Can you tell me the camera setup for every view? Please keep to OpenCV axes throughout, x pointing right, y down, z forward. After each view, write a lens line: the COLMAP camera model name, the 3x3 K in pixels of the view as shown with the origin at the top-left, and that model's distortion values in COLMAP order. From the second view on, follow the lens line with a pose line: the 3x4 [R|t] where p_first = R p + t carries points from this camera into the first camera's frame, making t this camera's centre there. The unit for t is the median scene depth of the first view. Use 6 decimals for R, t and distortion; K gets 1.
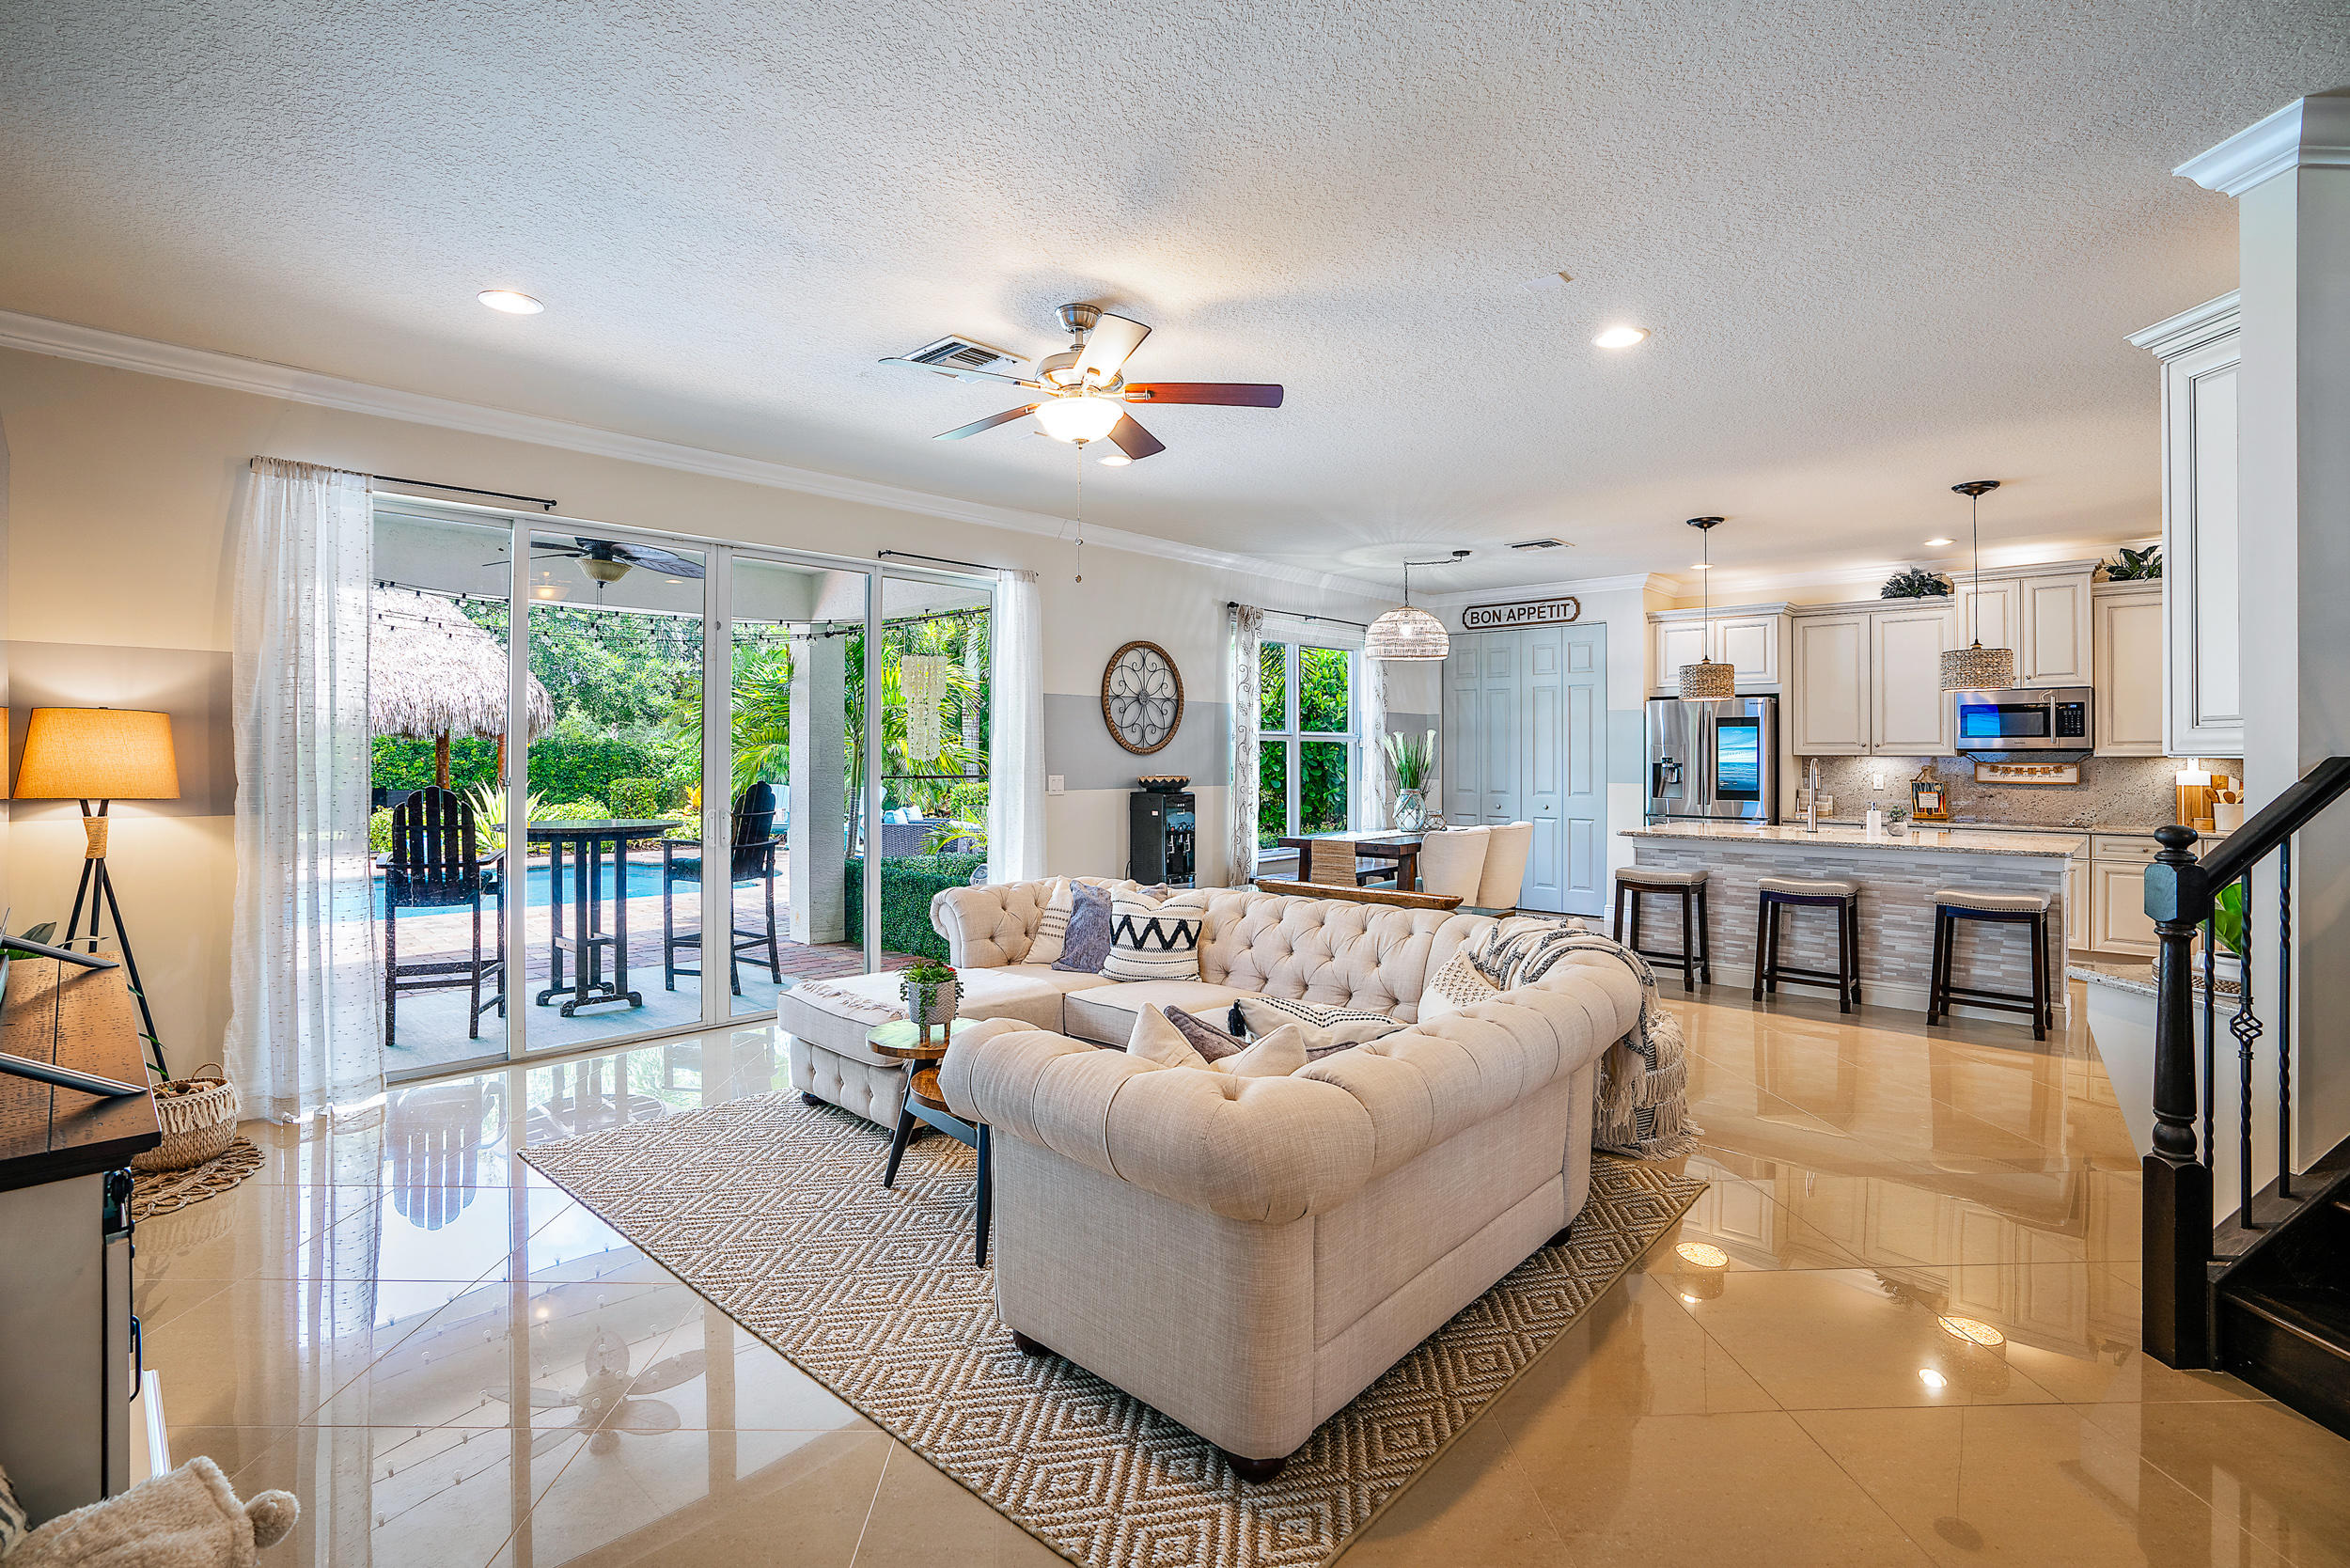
lens RADIAL K [[1089.9, 0, 1167.8], [0, 1089.9, 752.9], [0, 0, 1]] dist [-0.092431, 0.045423]
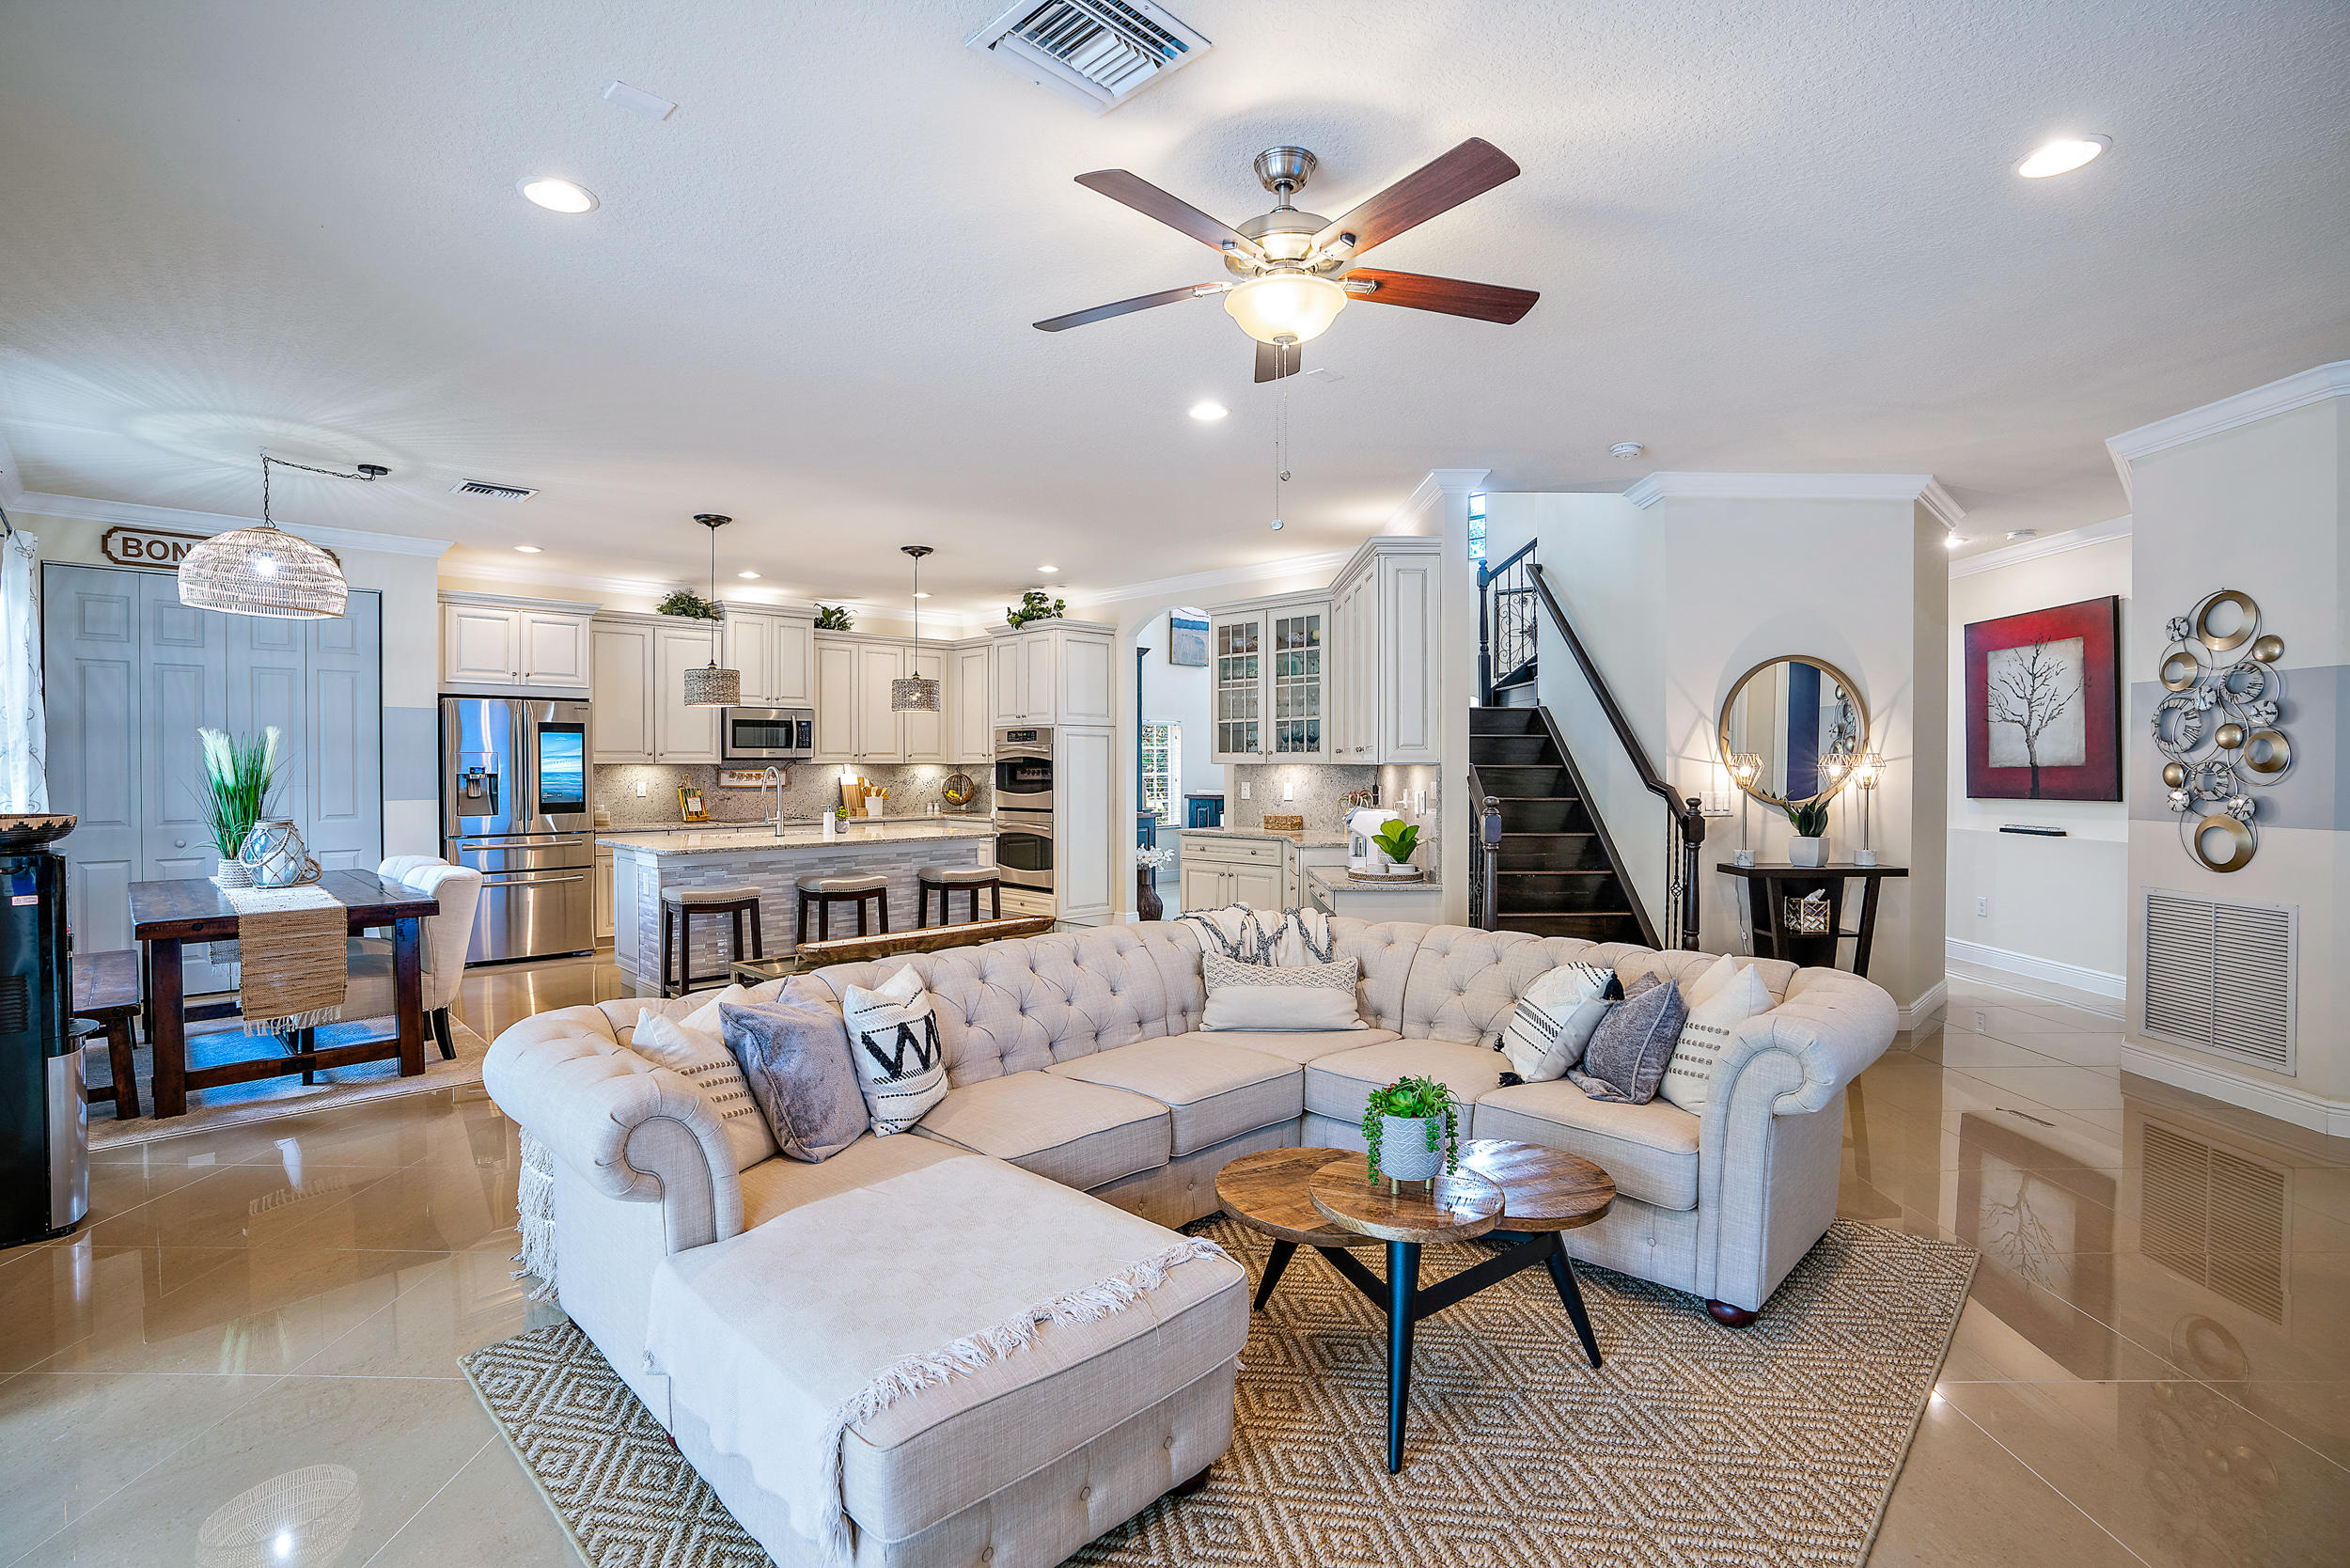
lens RADIAL K [[1089.9, 0, 1167.8], [0, 1089.9, 752.9], [0, 0, 1]] dist [-0.092431, 0.045423]
pose [[0.024988, 0.004514, 0.999678, -0.385825], [0.002224, 0.999987, -0.004571, -0.002378], [-0.999685, 0.002337, 0.024977, 0.494207]]
